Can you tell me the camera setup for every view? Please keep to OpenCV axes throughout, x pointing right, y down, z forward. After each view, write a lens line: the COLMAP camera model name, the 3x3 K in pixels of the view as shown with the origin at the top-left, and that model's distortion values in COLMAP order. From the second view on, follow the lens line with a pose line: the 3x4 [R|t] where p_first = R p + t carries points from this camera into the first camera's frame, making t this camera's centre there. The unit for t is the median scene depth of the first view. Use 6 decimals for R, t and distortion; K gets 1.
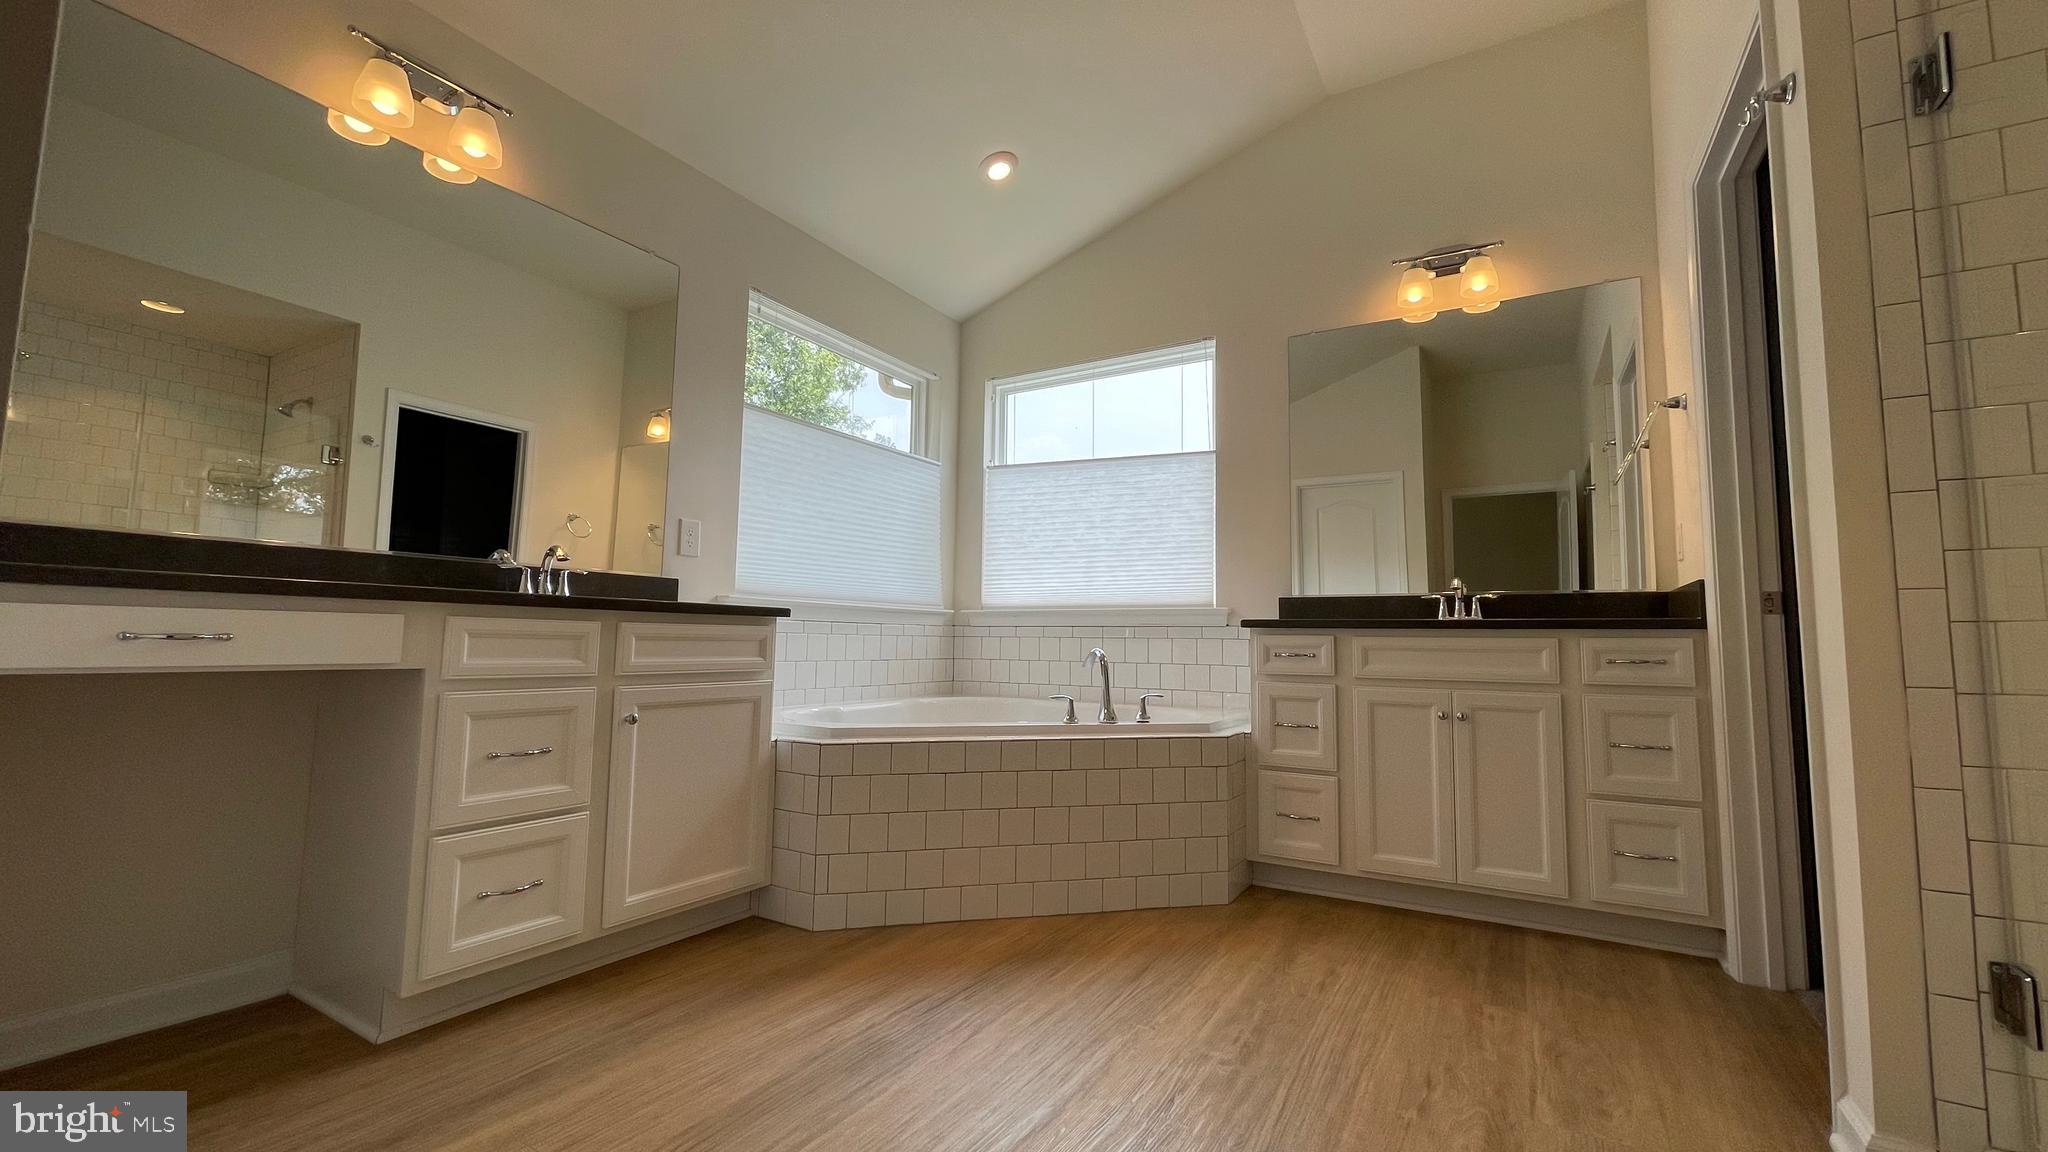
lens RADIAL K [[824.9, 0, 1038.0], [0, 824.9, 568.5], [0, 0, 1]] dist [-0.002917, -0.000028]
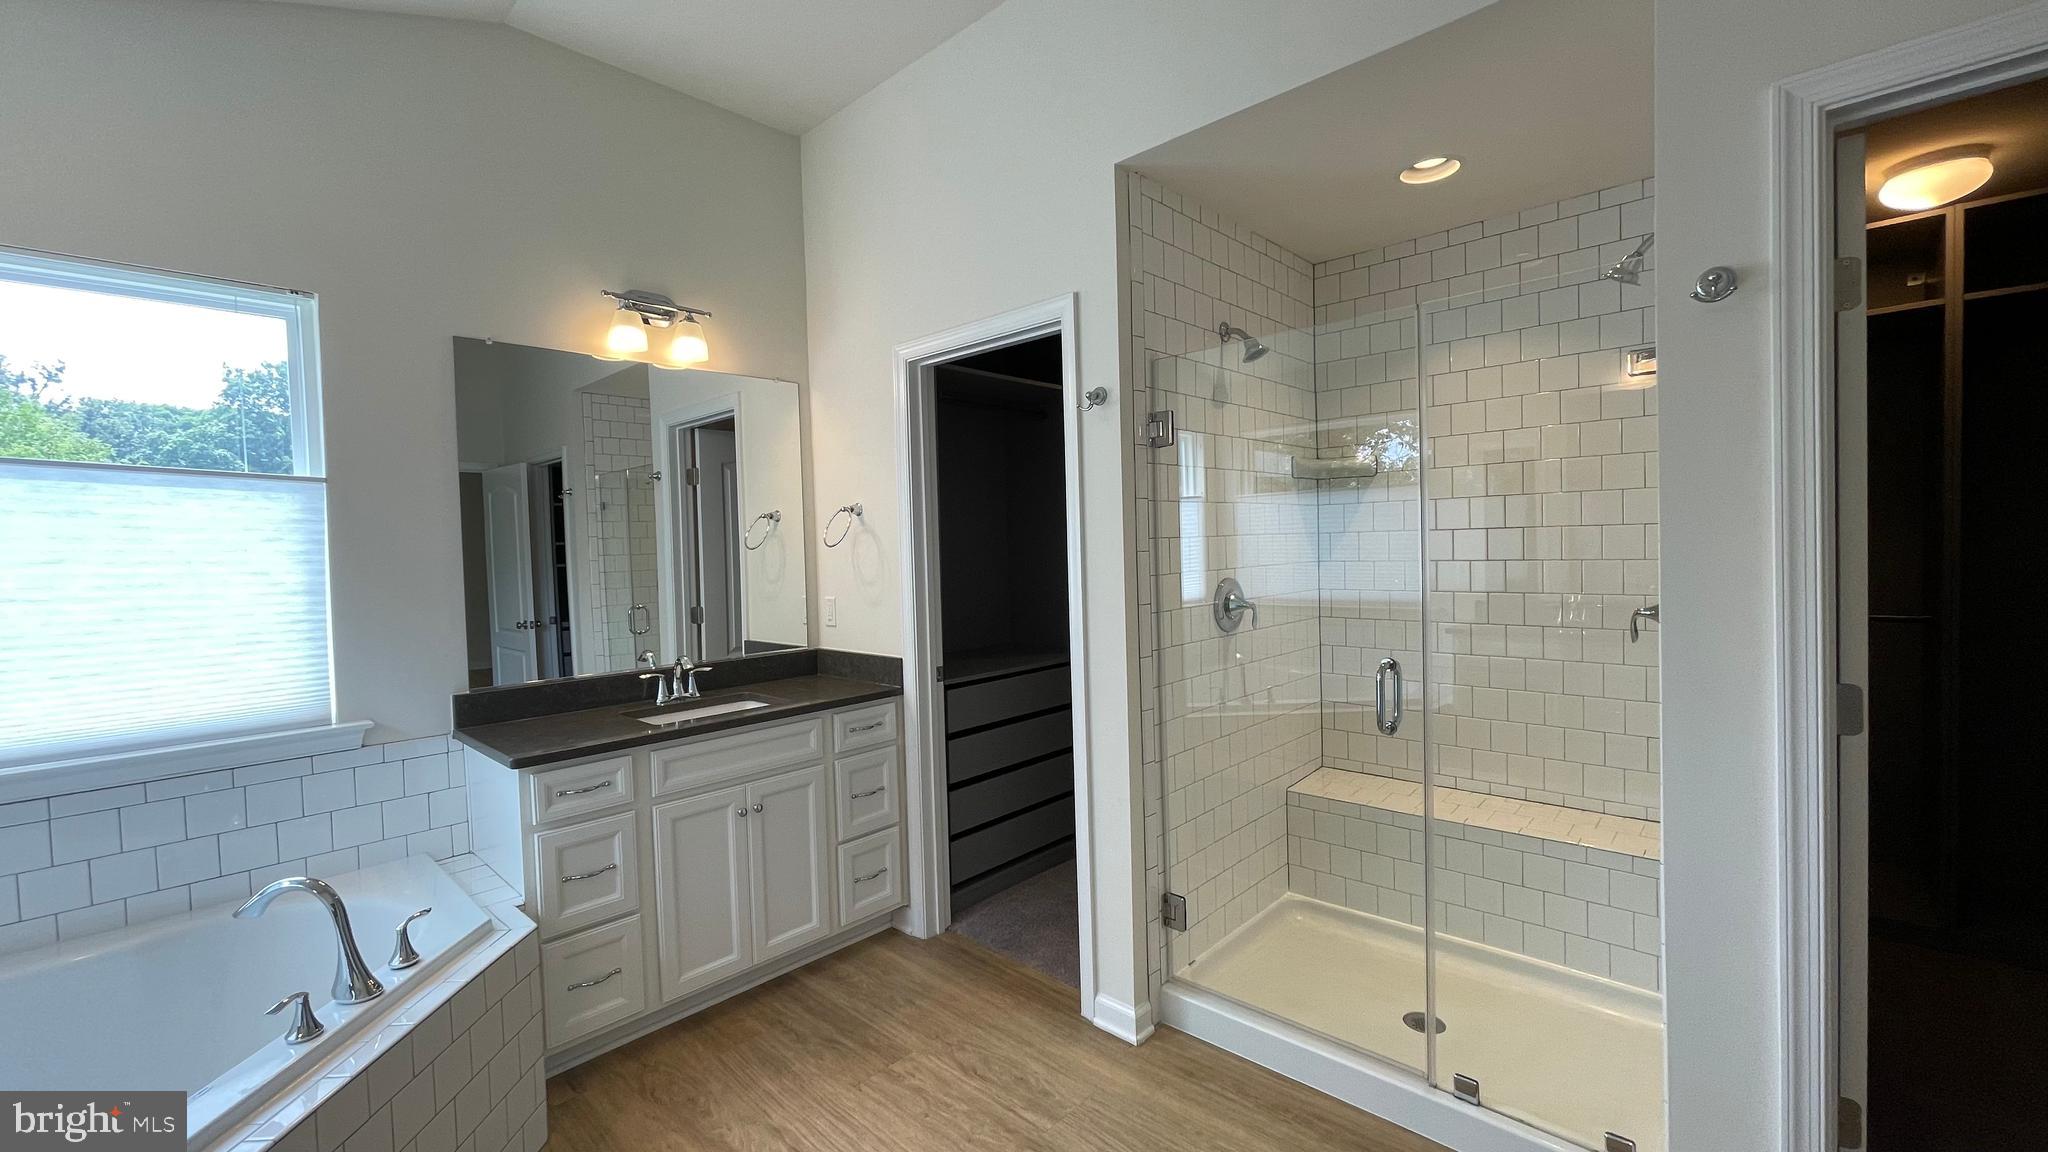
lens RADIAL K [[824.9, 0, 1022.0], [0, 824.9, 572.3], [0, 0, 1]] dist [-0.002917, -0.000028]
pose [[0.233311, -0.048169, 0.971208, -0.444512], [-0.054232, 0.996573, 0.062455, -0.219734], [-0.970889, -0.067242, 0.229900, 0.501157]]
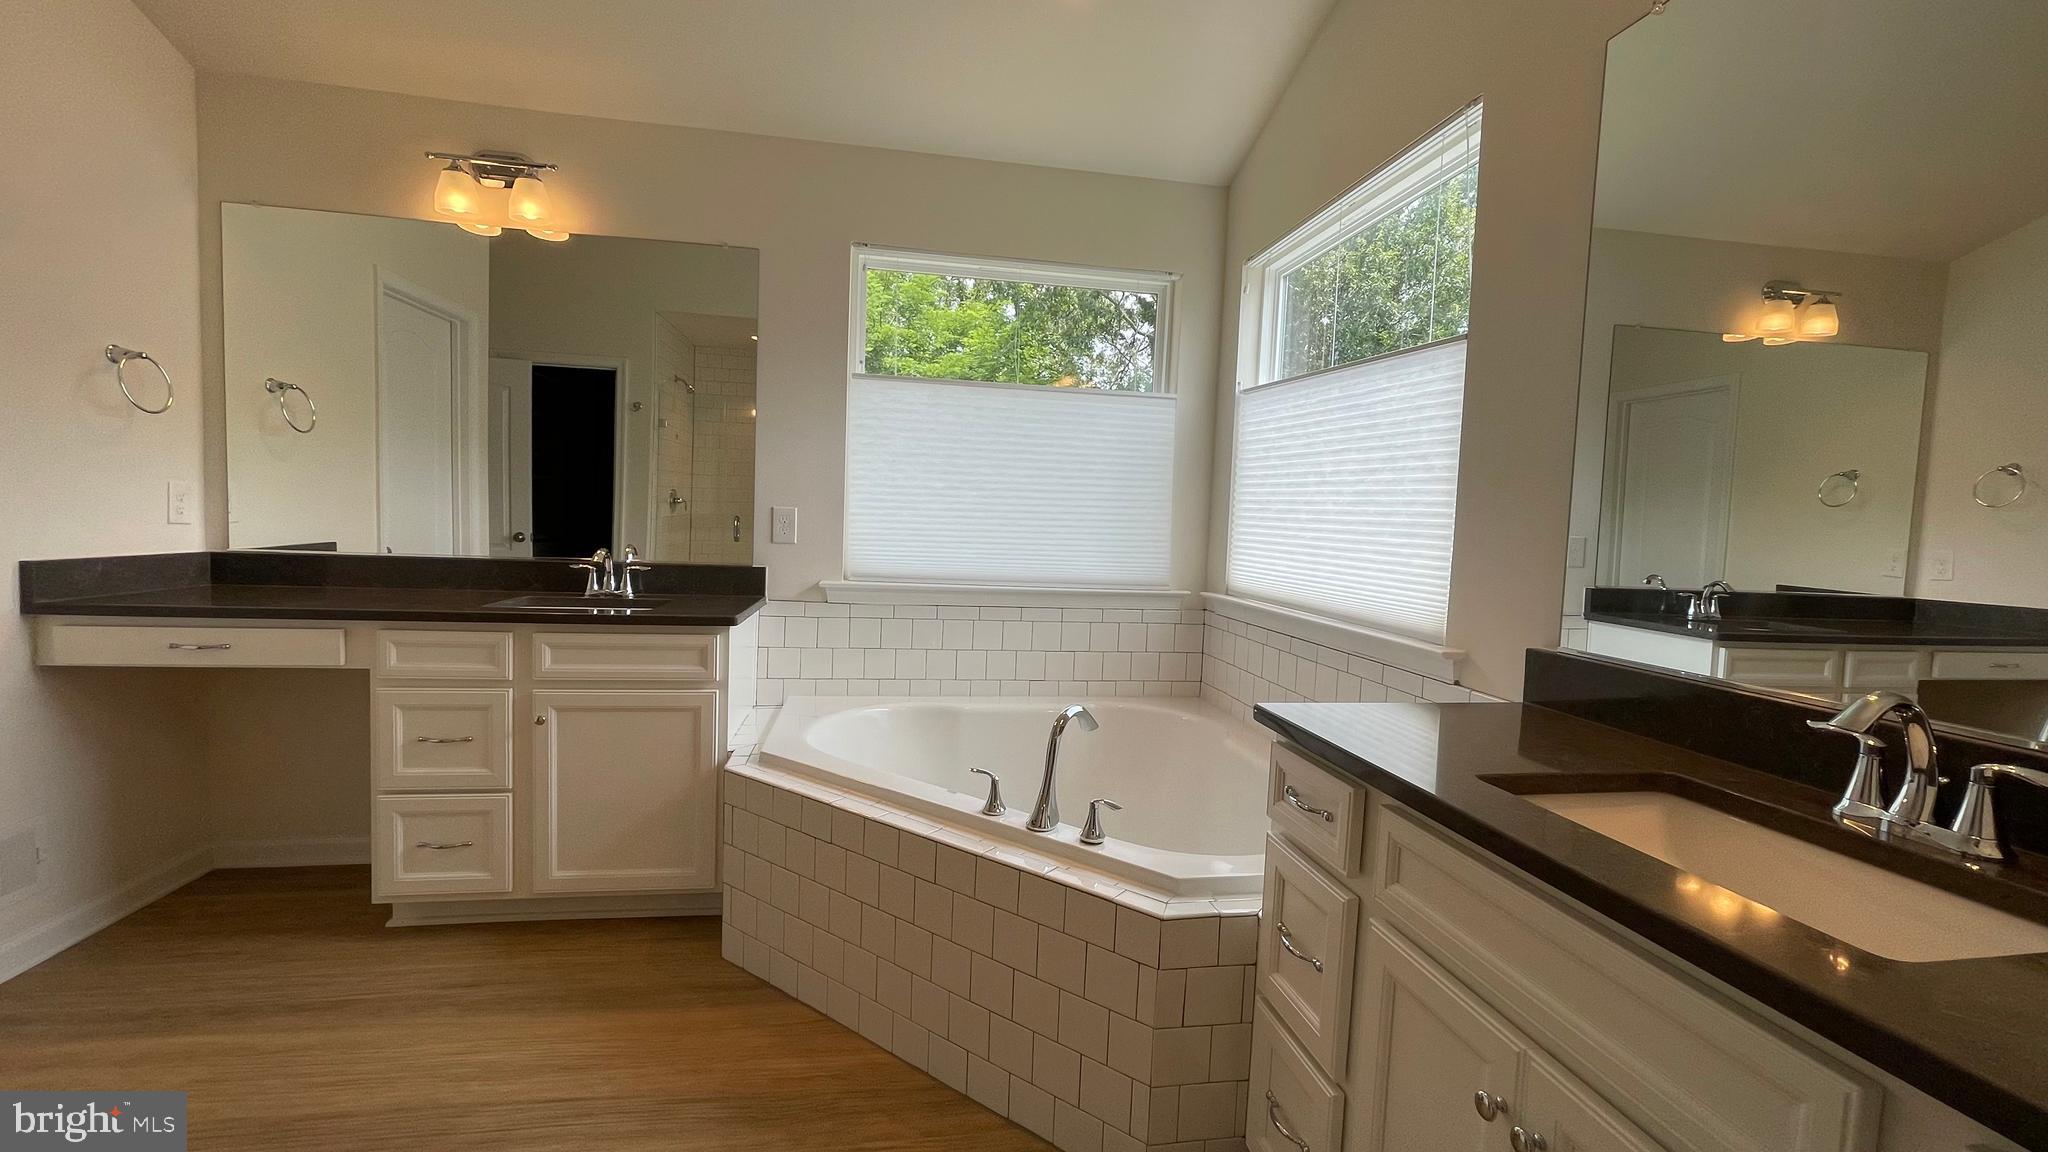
lens RADIAL K [[824.9, 0, 1023.2], [0, 824.9, 575.2], [0, 0, 1]] dist [-0.002917, -0.000028]
pose [[0.644941, 0.064733, -0.761486, 0.684430], [0.036019, 0.992724, 0.114896, -0.104450], [0.763383, -0.101529, 0.637917, 0.727331]]
